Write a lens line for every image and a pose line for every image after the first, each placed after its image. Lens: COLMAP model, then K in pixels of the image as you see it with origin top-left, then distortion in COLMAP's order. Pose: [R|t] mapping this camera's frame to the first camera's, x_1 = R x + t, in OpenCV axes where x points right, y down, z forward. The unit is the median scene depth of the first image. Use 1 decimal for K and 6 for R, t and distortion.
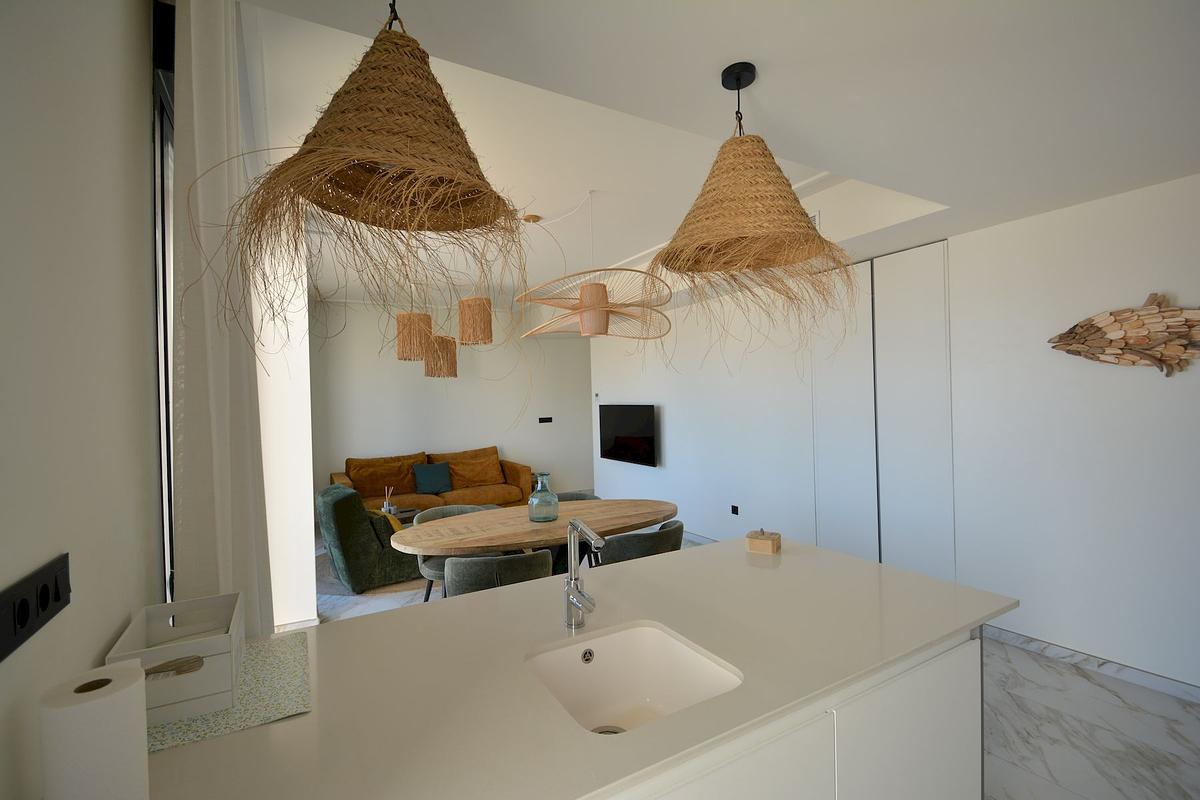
lens RADIAL K [[535.6, 0, 595.5], [0, 535.6, 400.7], [0, 0, 1]] dist [-0.000849, -0.000736]
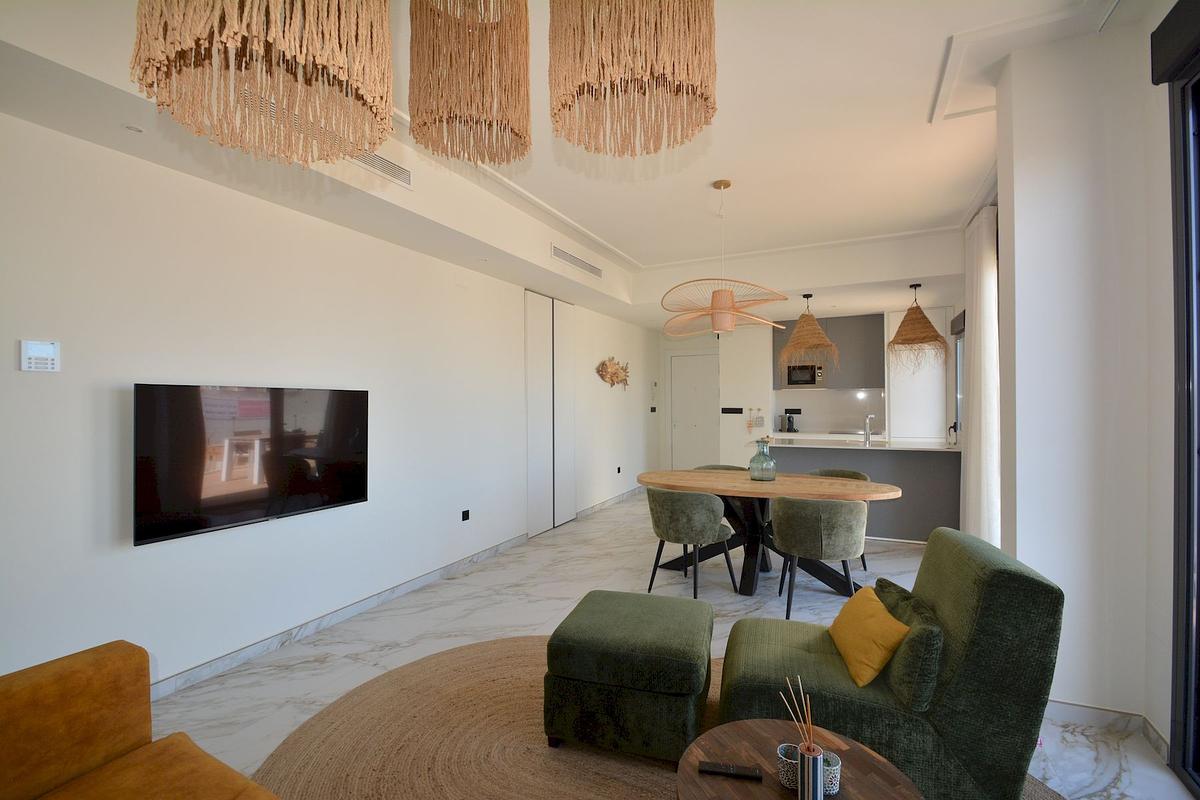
lens RADIAL K [[535.6, 0, 595.5], [0, 535.6, 400.7], [0, 0, 1]] dist [-0.000849, -0.000736]
pose [[-0.558451, 0.028228, 0.829057, -0.668320], [0.017886, 0.999598, -0.021987, 0.046807], [-0.829345, 0.002550, -0.558731, 1.496593]]
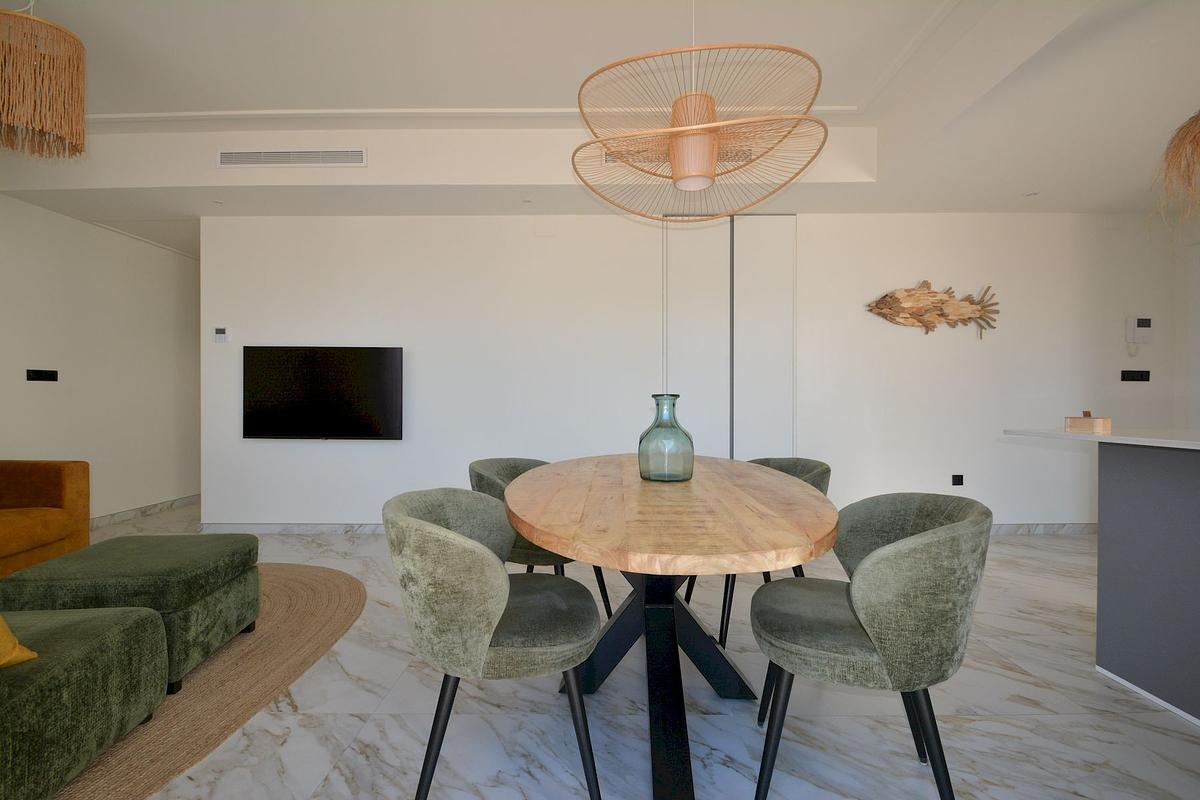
lens RADIAL K [[535.6, 0, 595.5], [0, 535.6, 400.7], [0, 0, 1]] dist [-0.000849, -0.000736]
pose [[0.507246, 0.020377, 0.861560, -0.469803], [-0.012575, 0.999789, -0.016243, 0.111448], [-0.861709, -0.002595, 0.507395, 0.595090]]
